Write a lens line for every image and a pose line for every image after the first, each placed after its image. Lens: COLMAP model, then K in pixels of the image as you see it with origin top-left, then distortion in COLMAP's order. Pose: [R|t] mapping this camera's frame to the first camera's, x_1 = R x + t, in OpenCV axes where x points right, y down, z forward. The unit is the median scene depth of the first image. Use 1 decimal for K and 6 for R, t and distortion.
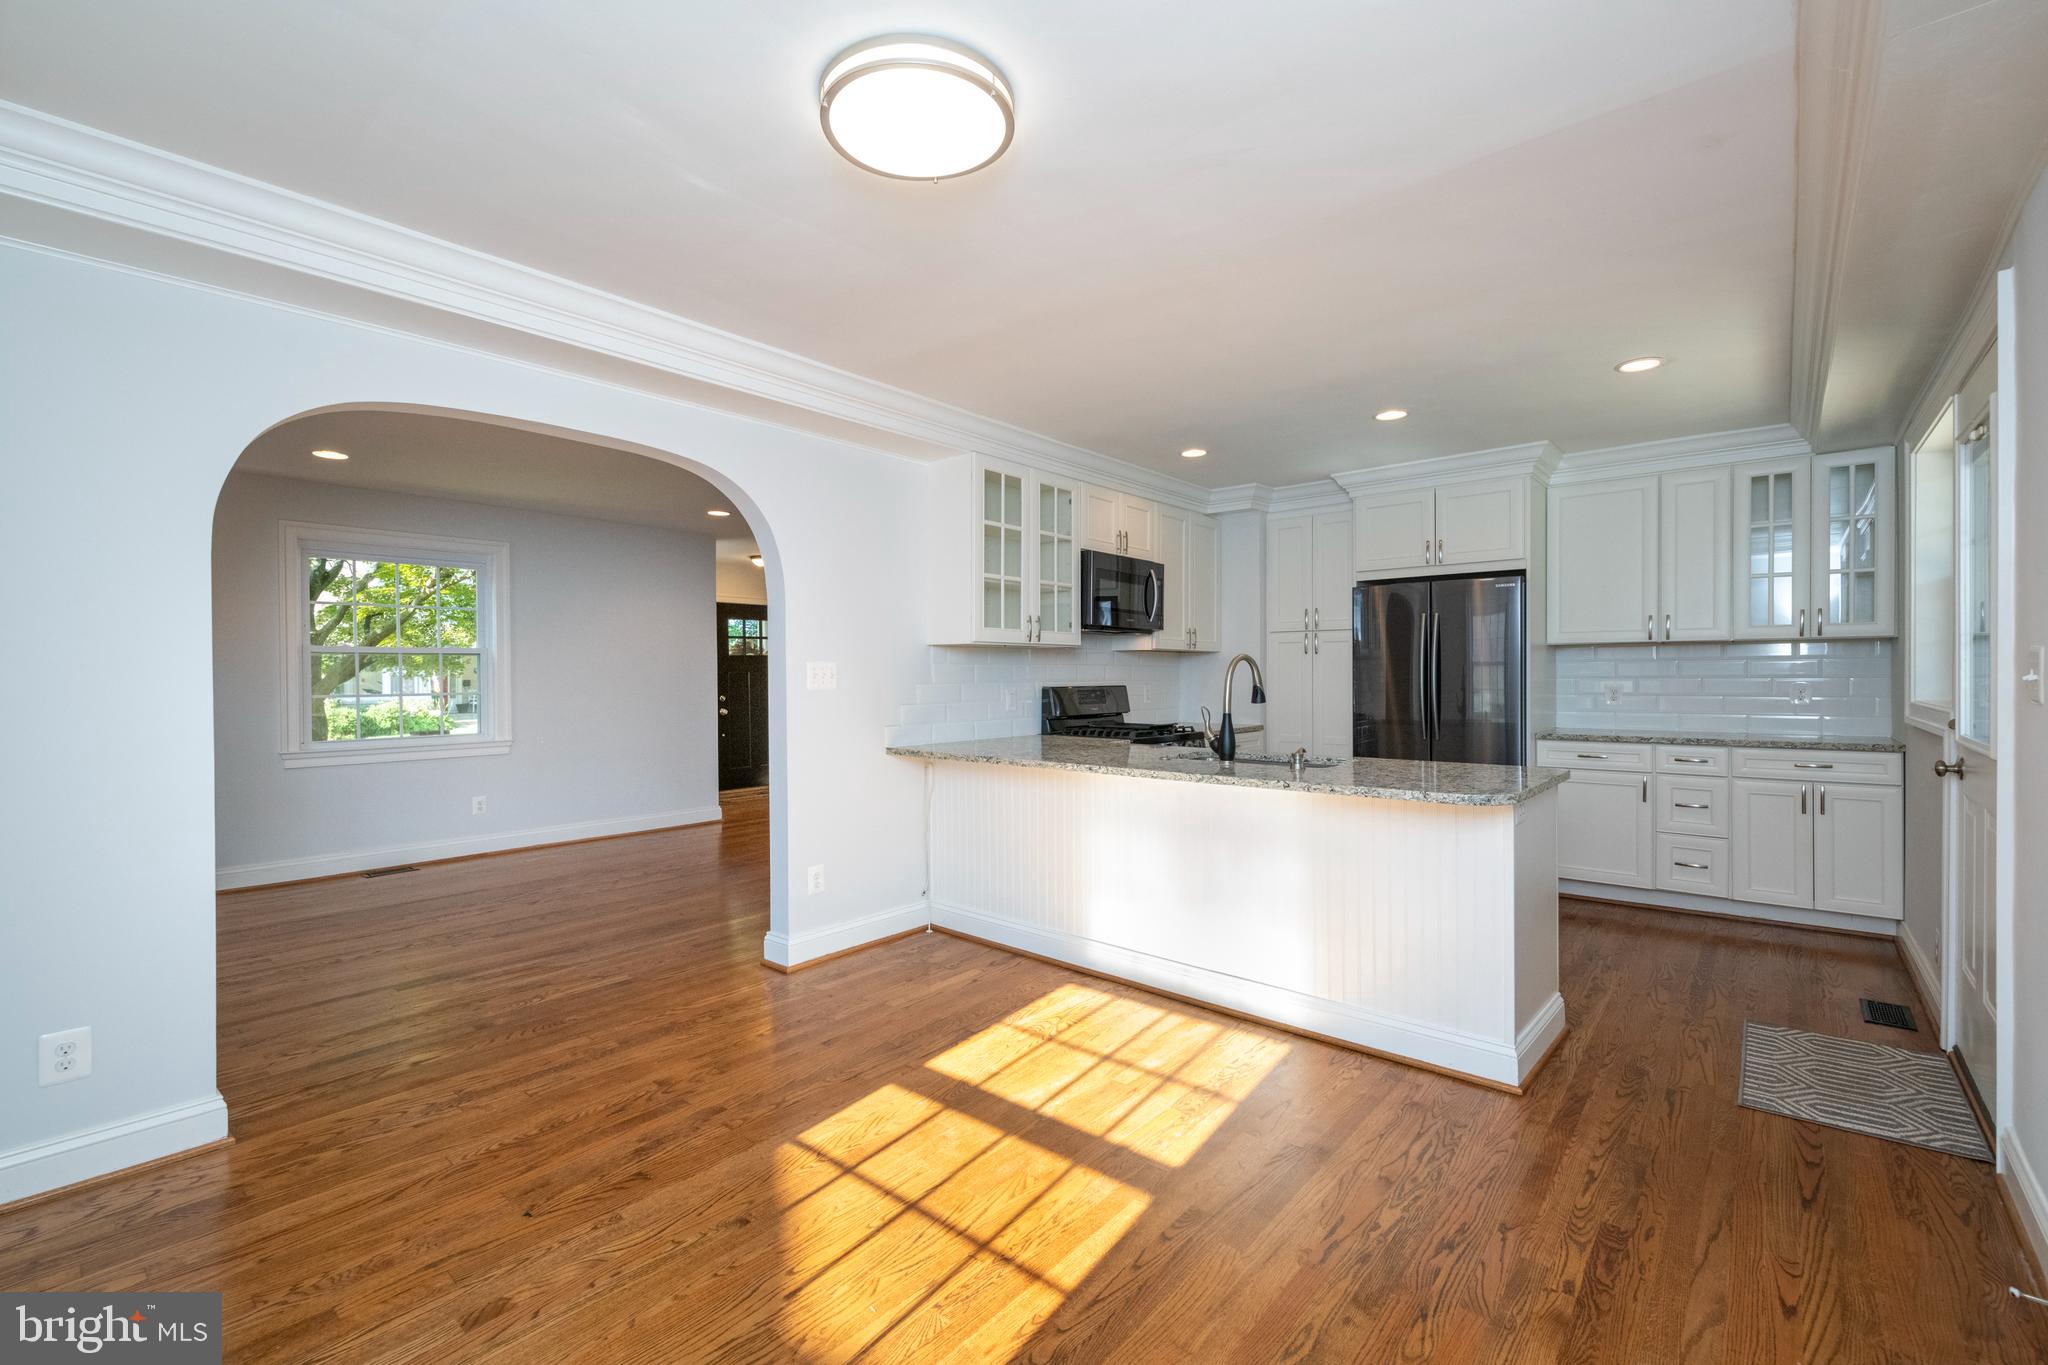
lens RADIAL K [[874.9, 0, 1026.7], [0, 874.9, 680.9], [0, 0, 1]] dist [0.008010, -0.001807]
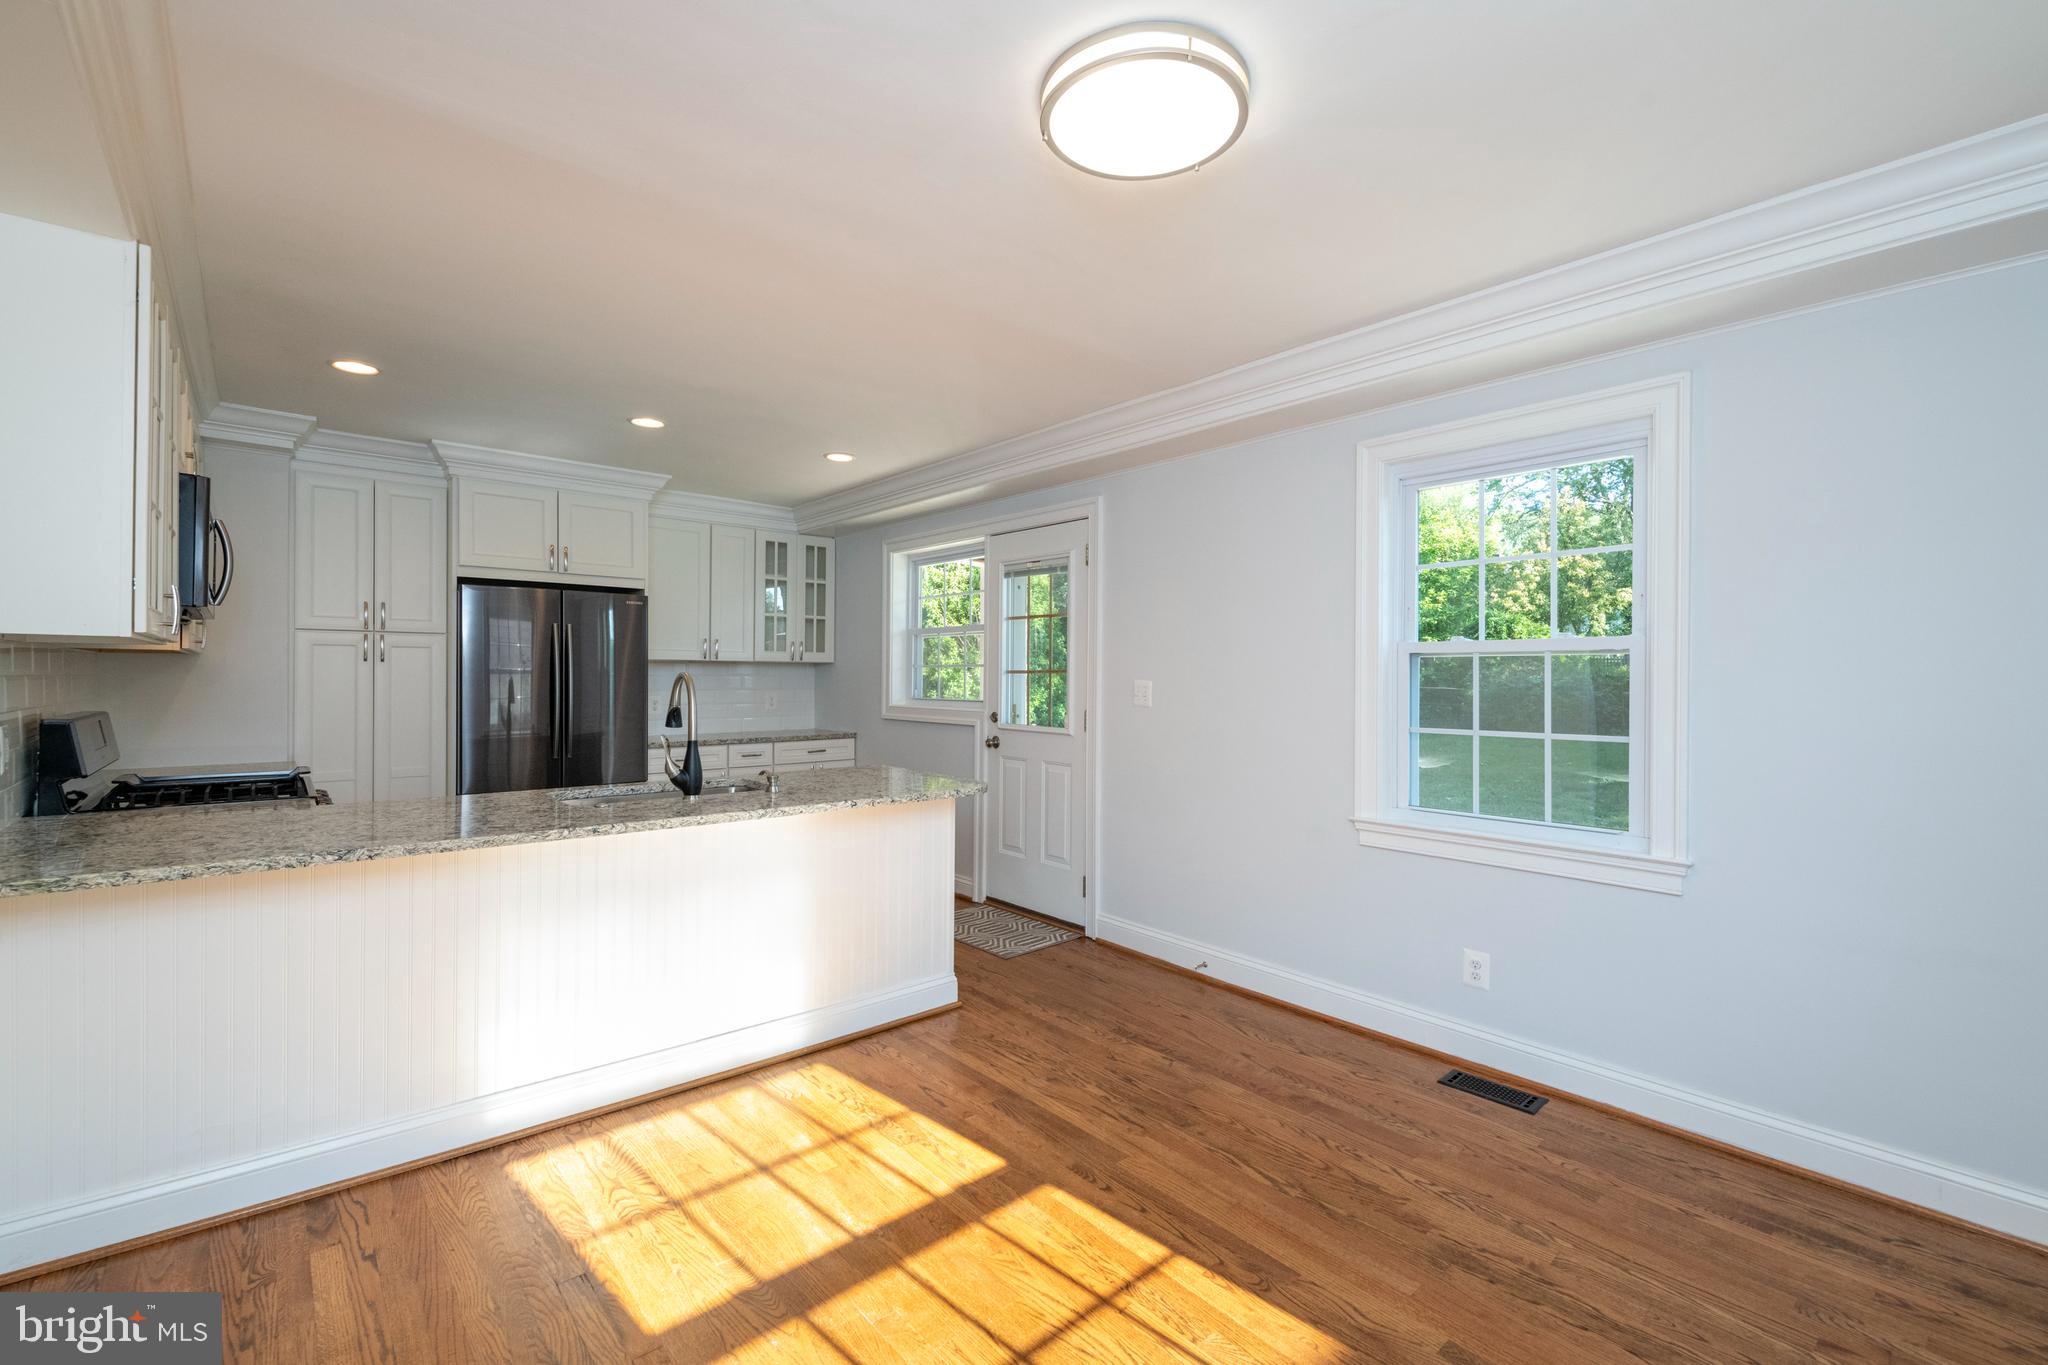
lens RADIAL K [[874.9, 0, 1030.1], [0, 874.9, 678.4], [0, 0, 1]] dist [0.008010, -0.001807]
pose [[0.143974, 0.002773, 0.989578, -0.621097], [0.001044, 0.999995, -0.002954, -0.023456], [-0.989581, 0.001458, 0.143971, 0.573928]]
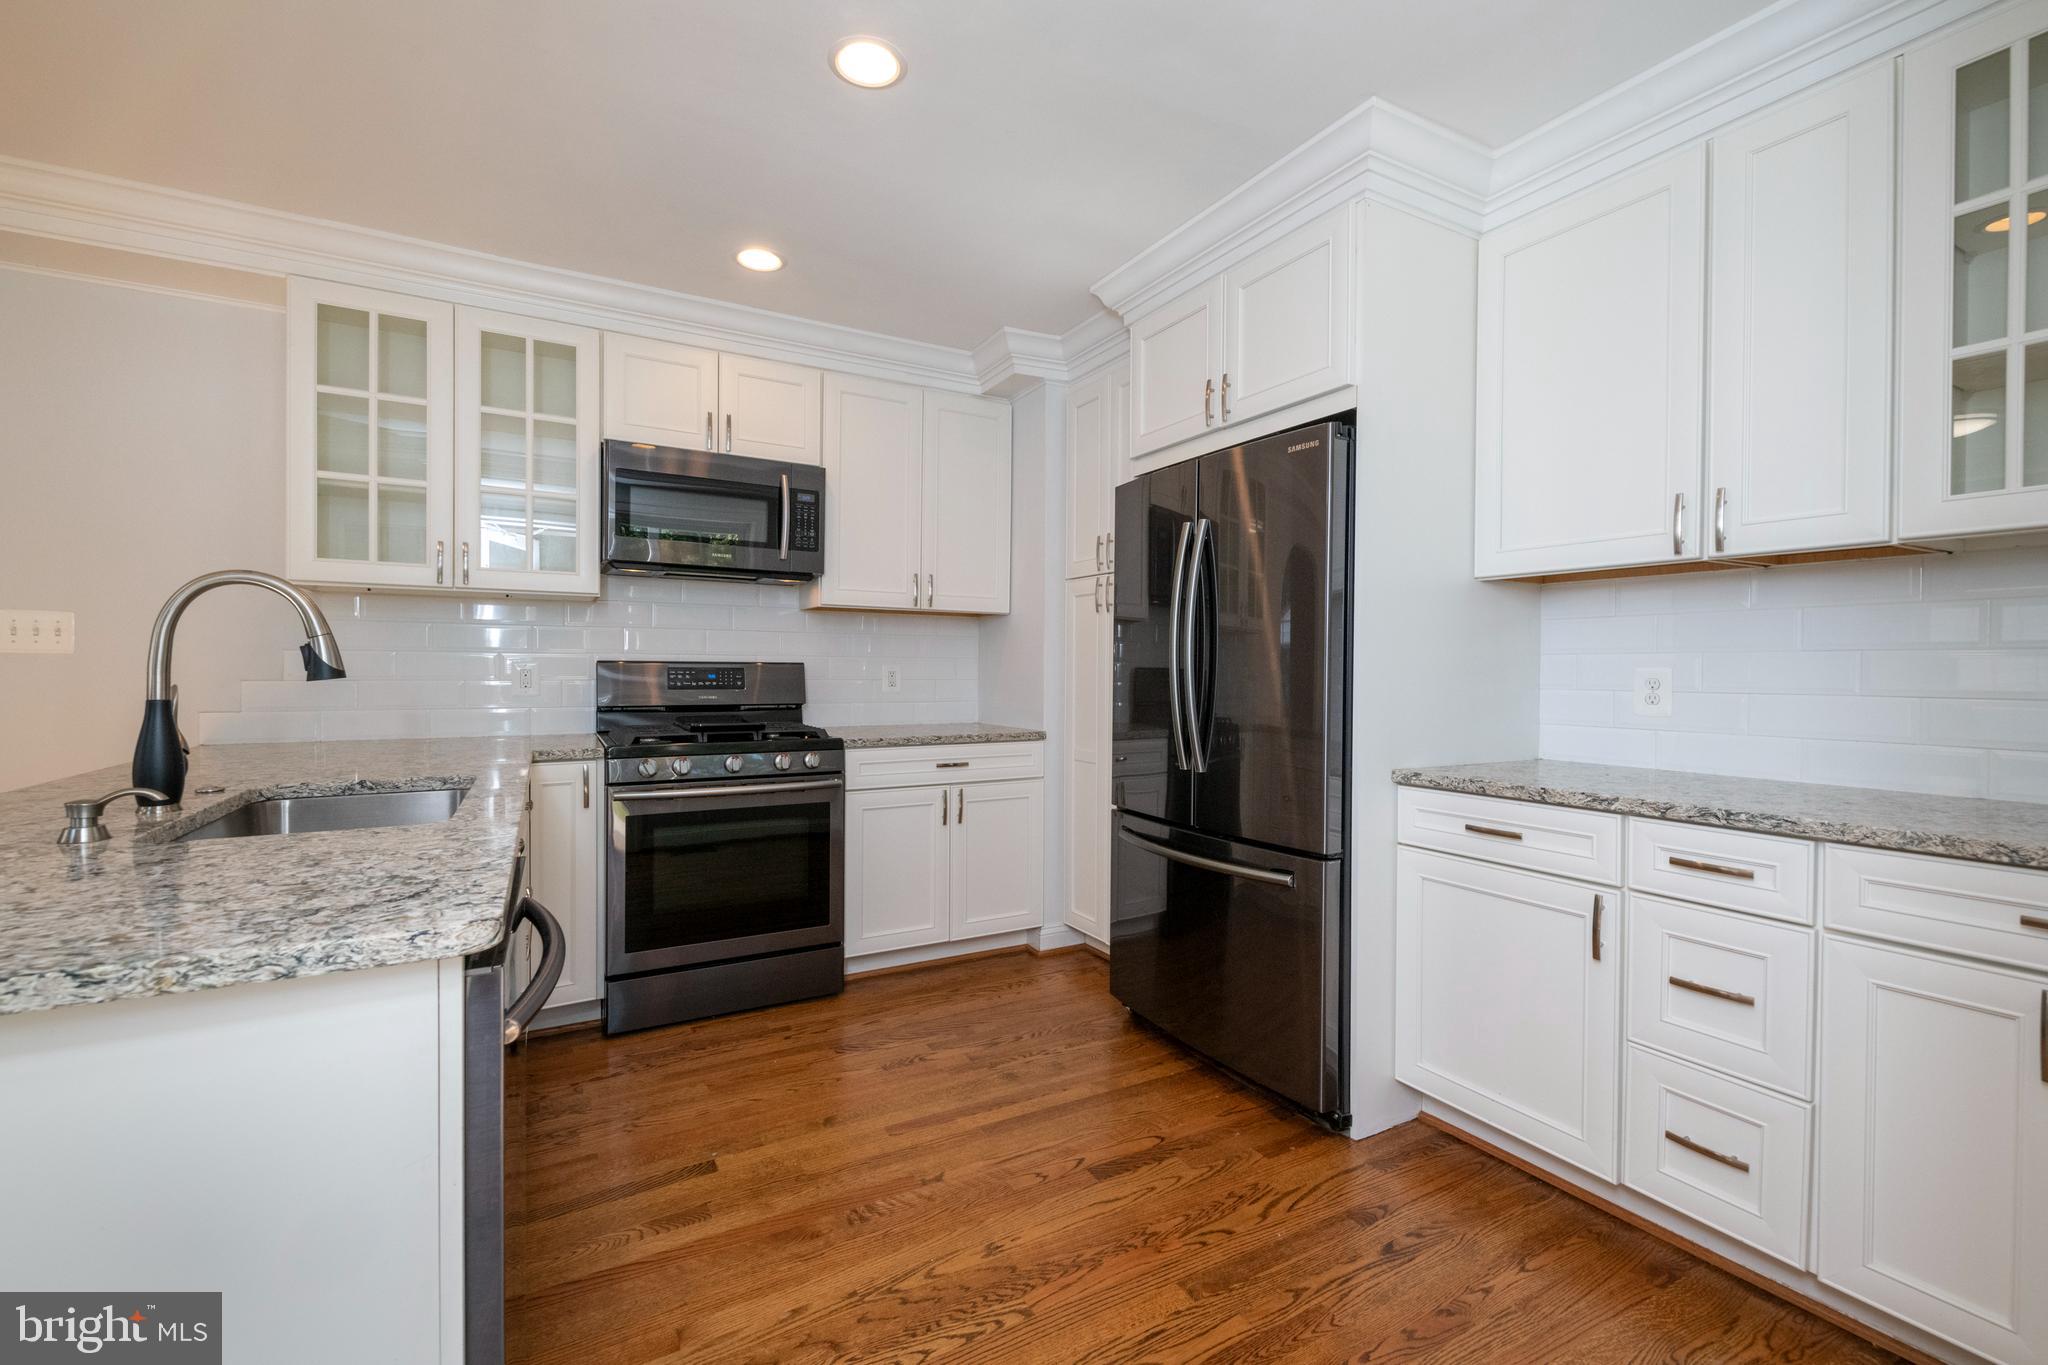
lens RADIAL K [[874.9, 0, 1029.4], [0, 874.9, 670.1], [0, 0, 1]] dist [0.008010, -0.001807]
pose [[0.943022, 0.011997, -0.332514, 0.841929], [-0.011864, 0.999927, 0.002430, 0.013638], [0.332518, 0.001653, 0.943095, 0.771667]]
